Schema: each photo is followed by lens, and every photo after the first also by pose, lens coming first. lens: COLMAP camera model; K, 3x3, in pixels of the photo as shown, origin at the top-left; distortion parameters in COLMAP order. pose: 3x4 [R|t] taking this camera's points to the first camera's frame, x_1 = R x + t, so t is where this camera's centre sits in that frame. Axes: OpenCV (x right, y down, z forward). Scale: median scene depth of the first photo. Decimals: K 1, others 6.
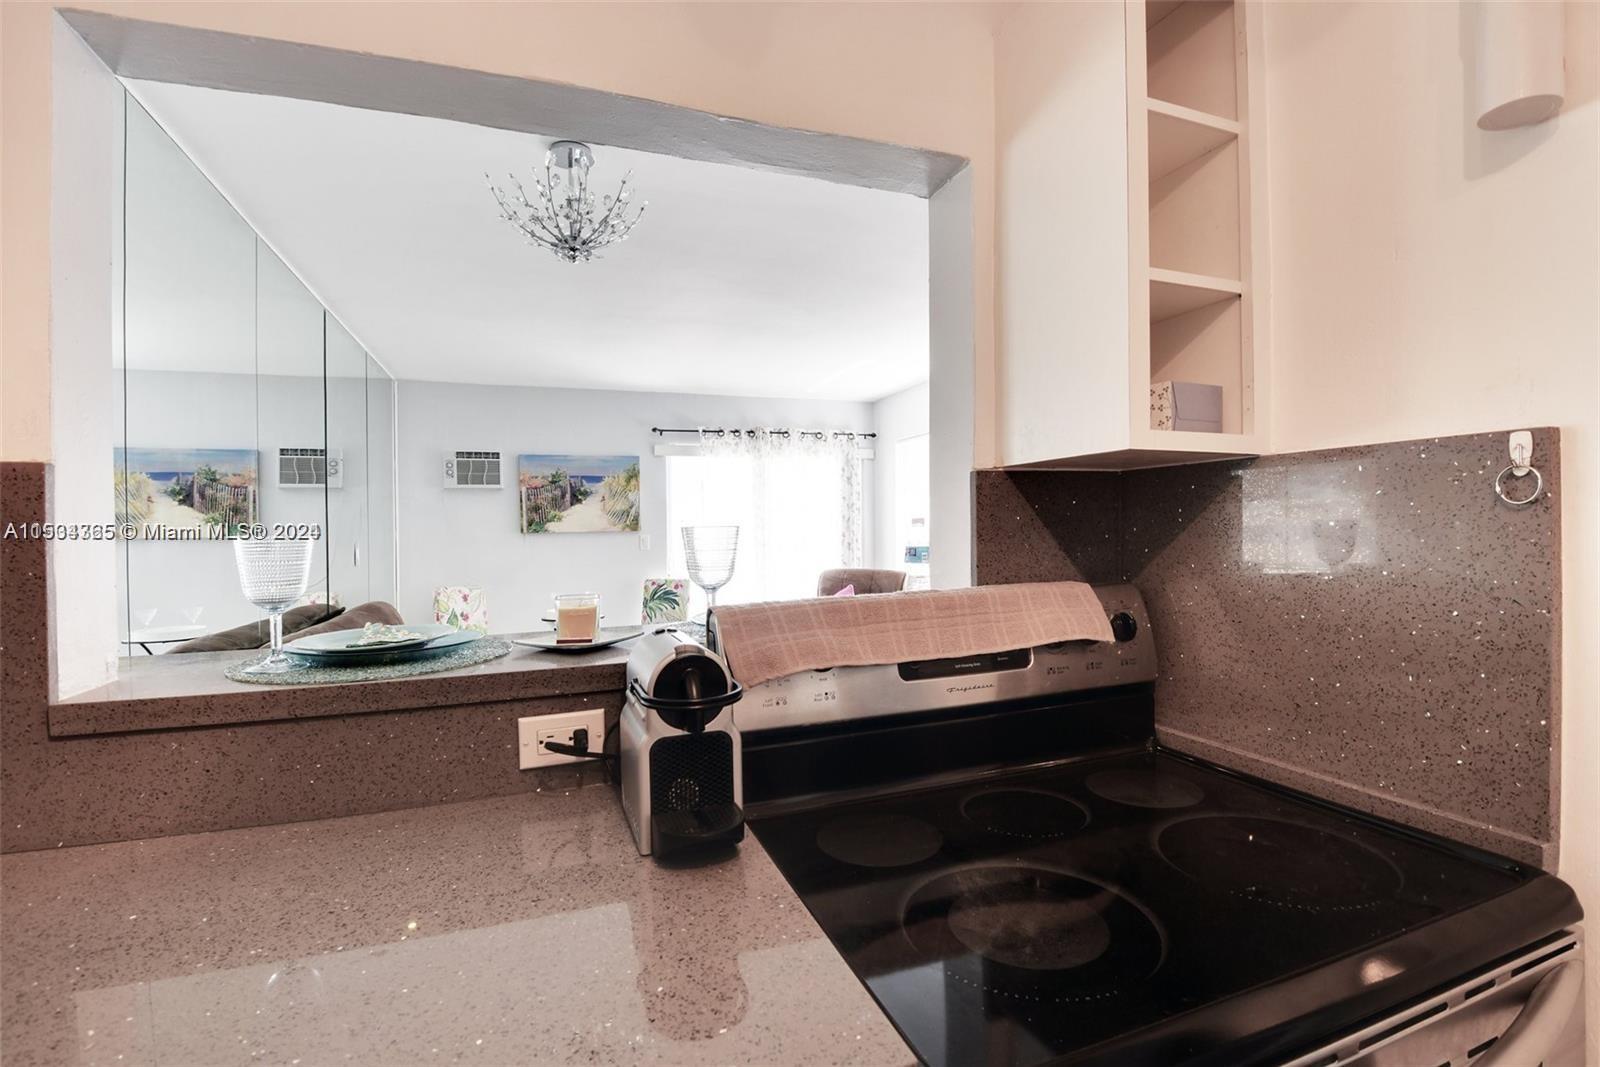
lens RADIAL K [[721.7, 0, 800.0], [0, 721.7, 533.5], [0, 0, 1]] dist [-0.043693, 0.000194]
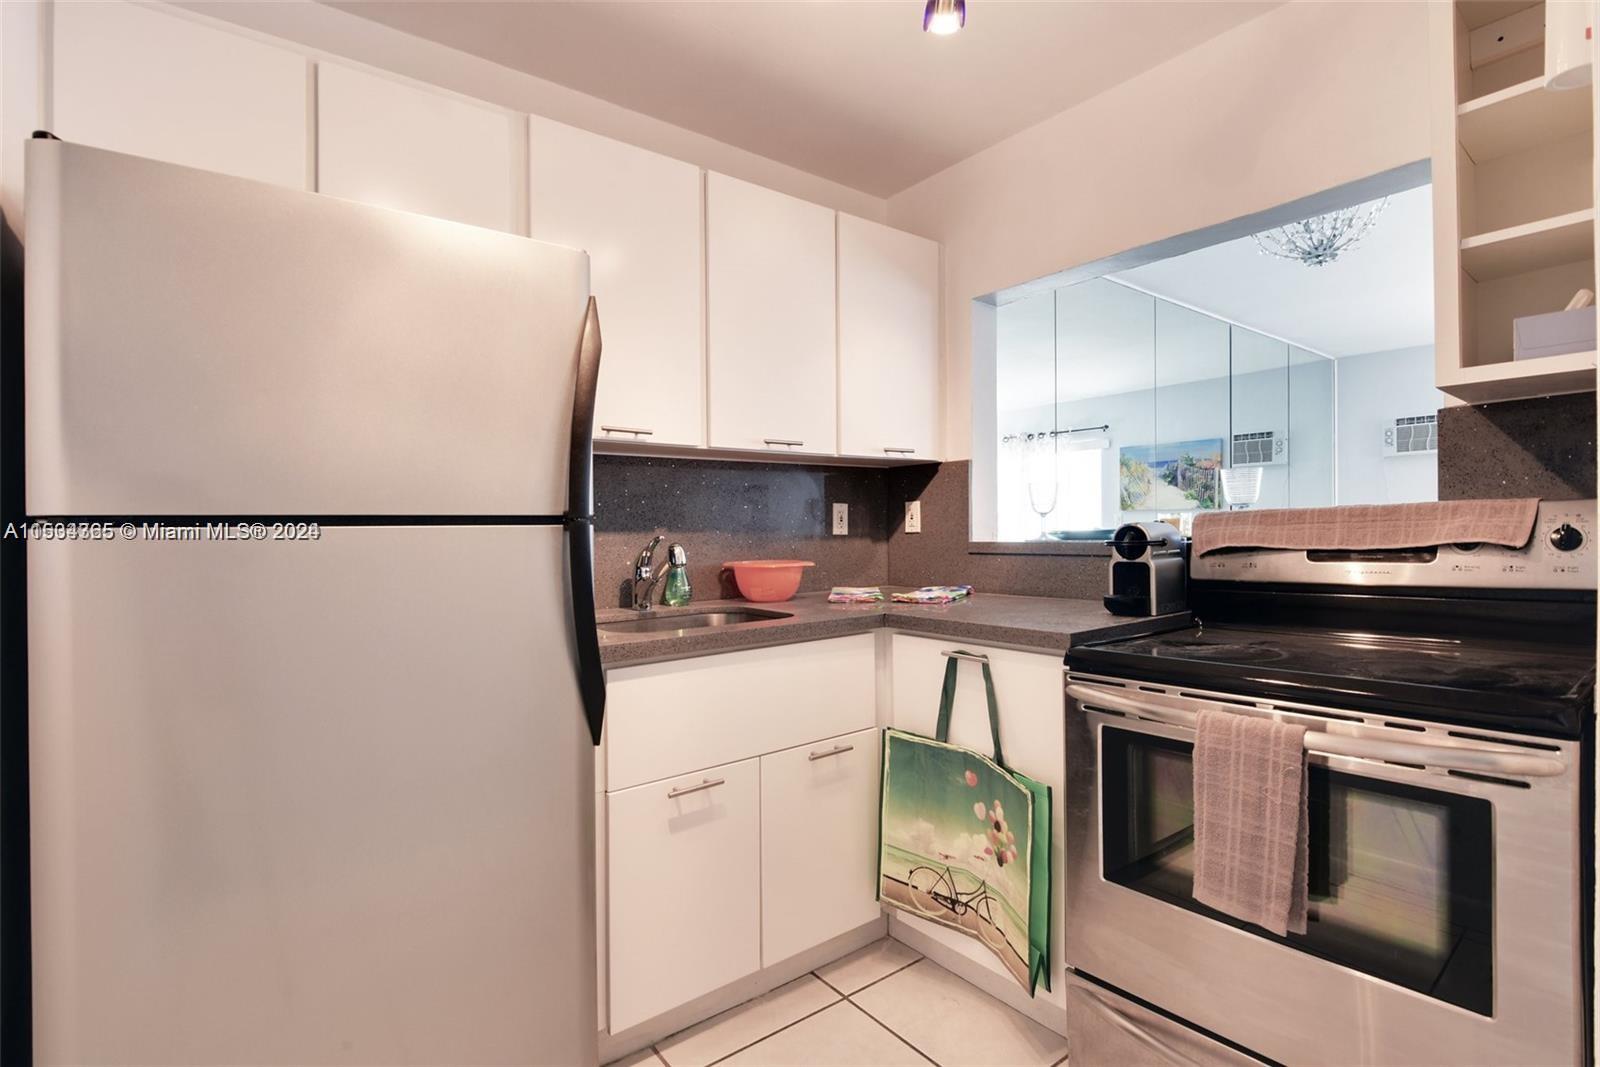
lens RADIAL K [[778.2, 0, 800.0], [0, 778.2, 533.5], [0, 0, 1]] dist [-0.000176, -0.000145]
pose [[0.295716, 0.014429, -0.955167, 0.330050], [0.000924, 0.999881, 0.015390, 0.028466], [0.955275, -0.005433, 0.295668, -0.120797]]
